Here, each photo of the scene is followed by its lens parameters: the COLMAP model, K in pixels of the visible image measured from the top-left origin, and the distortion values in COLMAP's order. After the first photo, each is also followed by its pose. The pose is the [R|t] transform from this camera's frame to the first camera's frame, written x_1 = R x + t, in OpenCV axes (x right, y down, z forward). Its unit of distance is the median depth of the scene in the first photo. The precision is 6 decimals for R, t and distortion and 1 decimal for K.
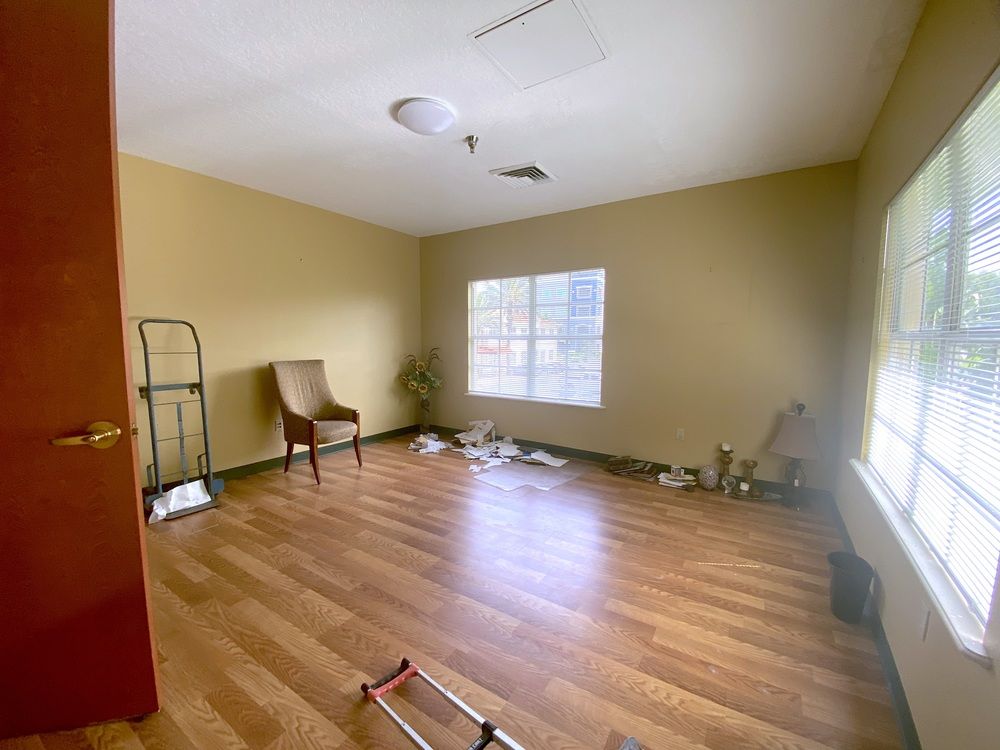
lens RADIAL K [[408.7, 0, 497.3], [0, 408.7, 374.9], [0, 0, 1]] dist [0.002473, -0.013952]
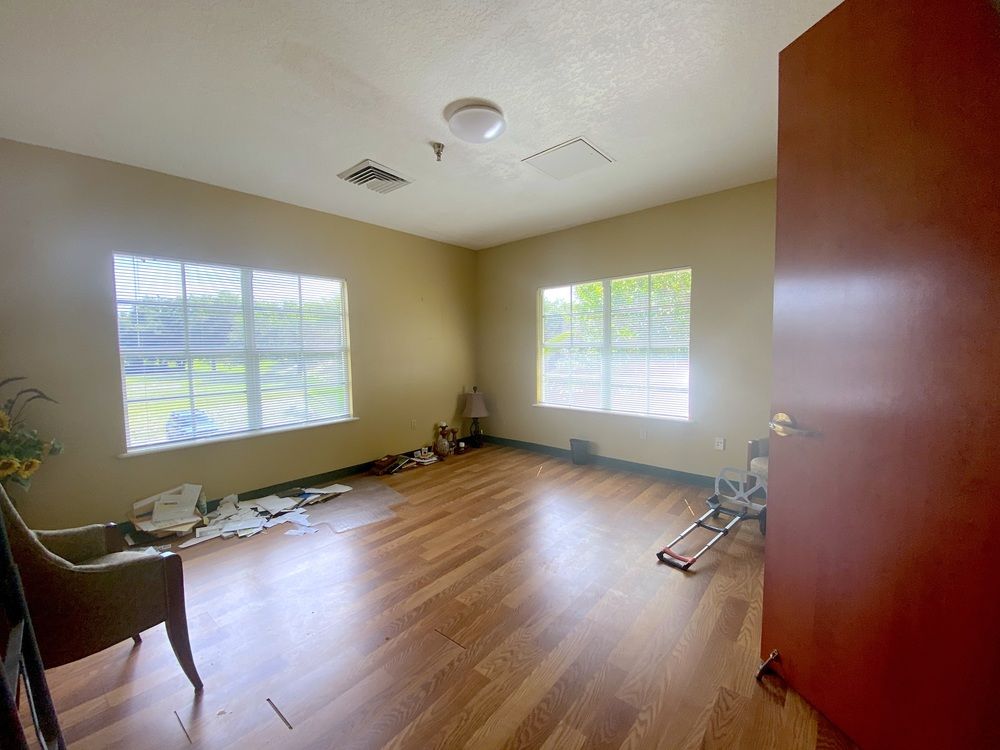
lens RADIAL K [[408.7, 0, 497.3], [0, 408.7, 374.9], [0, 0, 1]] dist [0.002473, -0.013952]
pose [[0.139061, -0.085353, 0.986599, -0.853974], [0.116674, 0.990752, 0.069268, -0.071263], [-0.983387, 0.105478, 0.147734, 0.625004]]
